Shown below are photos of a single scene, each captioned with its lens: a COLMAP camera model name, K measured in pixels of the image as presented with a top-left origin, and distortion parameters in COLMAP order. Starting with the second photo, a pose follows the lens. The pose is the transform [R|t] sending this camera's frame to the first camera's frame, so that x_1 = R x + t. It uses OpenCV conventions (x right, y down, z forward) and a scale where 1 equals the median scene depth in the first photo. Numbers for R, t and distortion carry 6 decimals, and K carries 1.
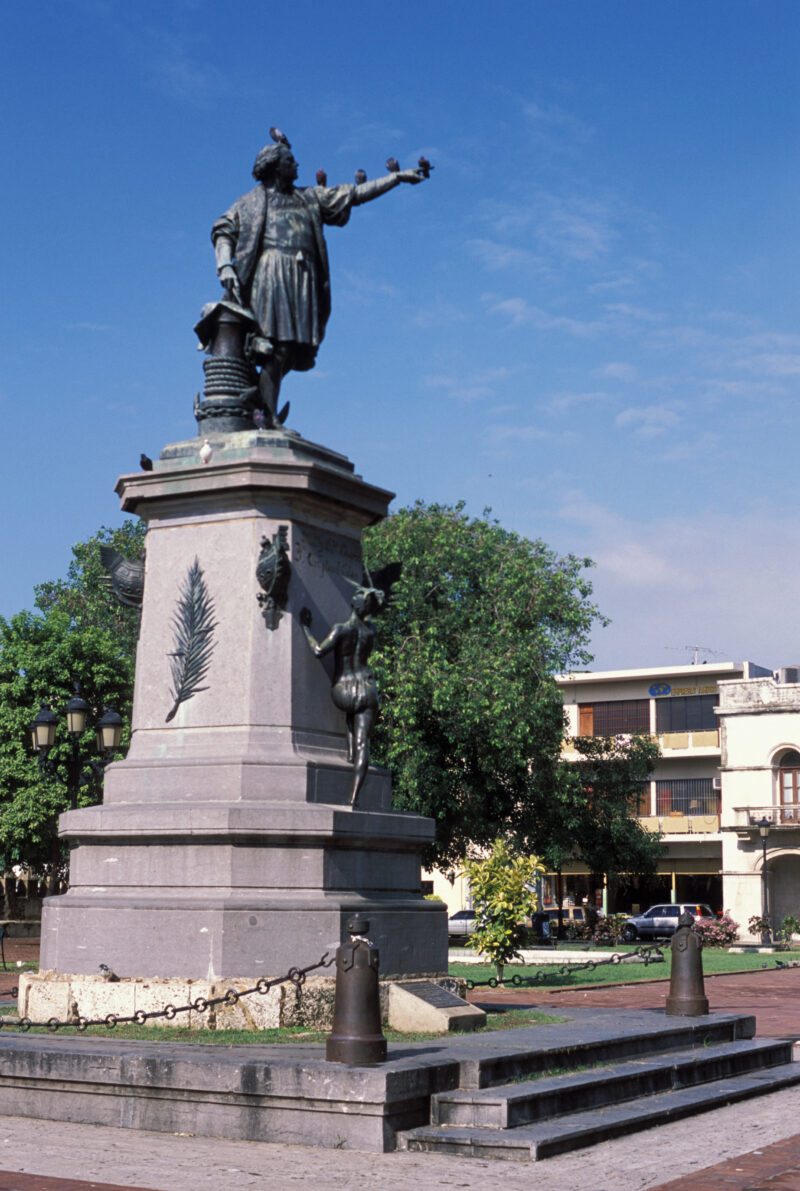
lens RADIAL K [[1805.4, 0, 400.3], [0, 1805.4, 597.1], [0, 0, 1]] dist [-0.024725, 0.000000]
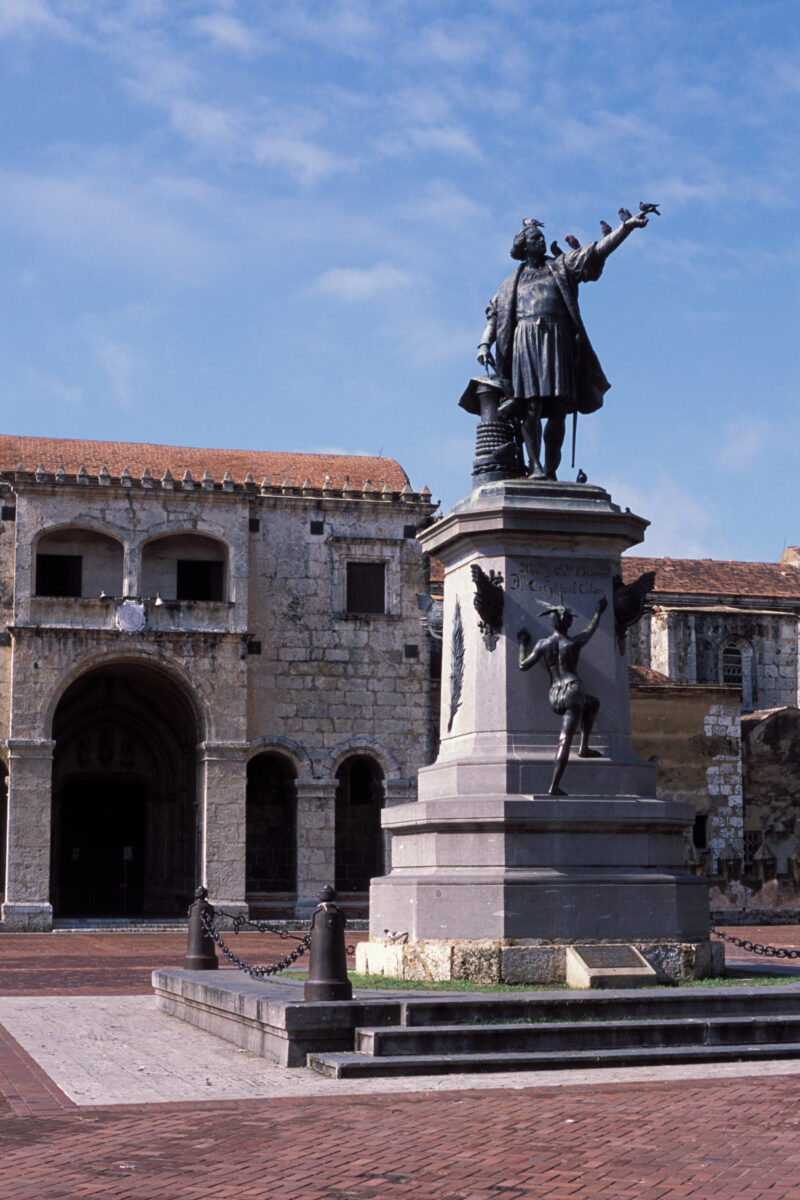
lens RADIAL K [[1866.5, 0, 400.0], [0, 1866.5, 598.9], [0, 0, 1]] dist [-0.025824, 0.000000]
pose [[0.714197, -0.114609, -0.690498, 0.744582], [0.125153, 0.991516, -0.035123, 0.019980], [0.688665, -0.061333, 0.722481, 0.068462]]
